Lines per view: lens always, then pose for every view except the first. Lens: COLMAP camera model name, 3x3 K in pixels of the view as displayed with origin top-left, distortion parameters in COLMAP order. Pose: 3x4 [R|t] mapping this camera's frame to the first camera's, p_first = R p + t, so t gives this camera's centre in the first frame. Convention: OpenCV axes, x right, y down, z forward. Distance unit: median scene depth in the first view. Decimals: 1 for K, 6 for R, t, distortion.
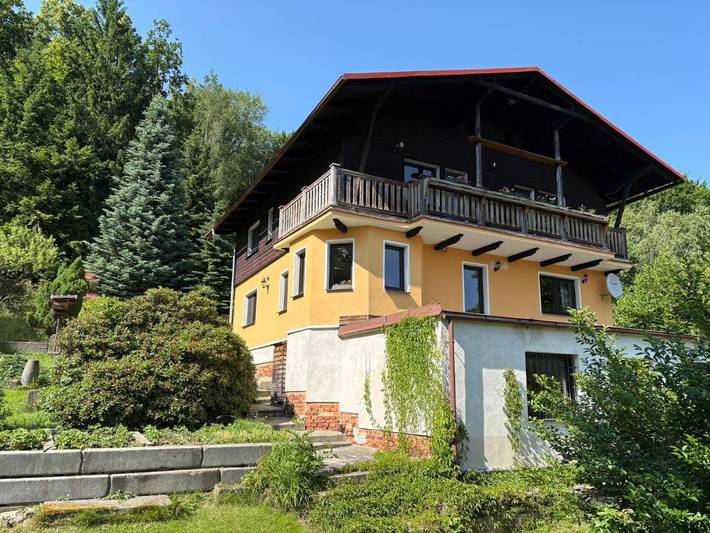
lens RADIAL K [[543.4, 0, 355.0], [0, 543.4, 266.5], [0, 0, 1]] dist [0.029194, -0.004513]
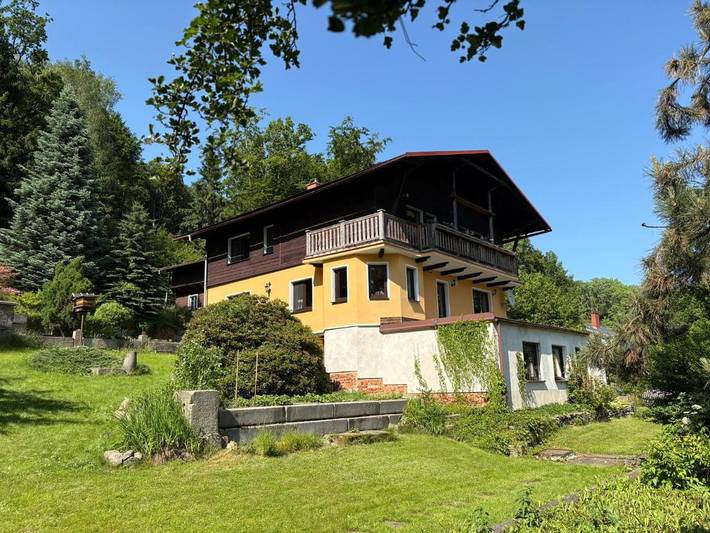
lens RADIAL K [[543.4, 0, 355.0], [0, 543.4, 266.5], [0, 0, 1]] dist [0.029194, -0.004513]
pose [[0.928204, 0.045380, 0.369295, -0.532360], [-0.048598, 0.998818, -0.000587, -0.031689], [-0.368885, -0.017402, 0.929312, -0.244511]]
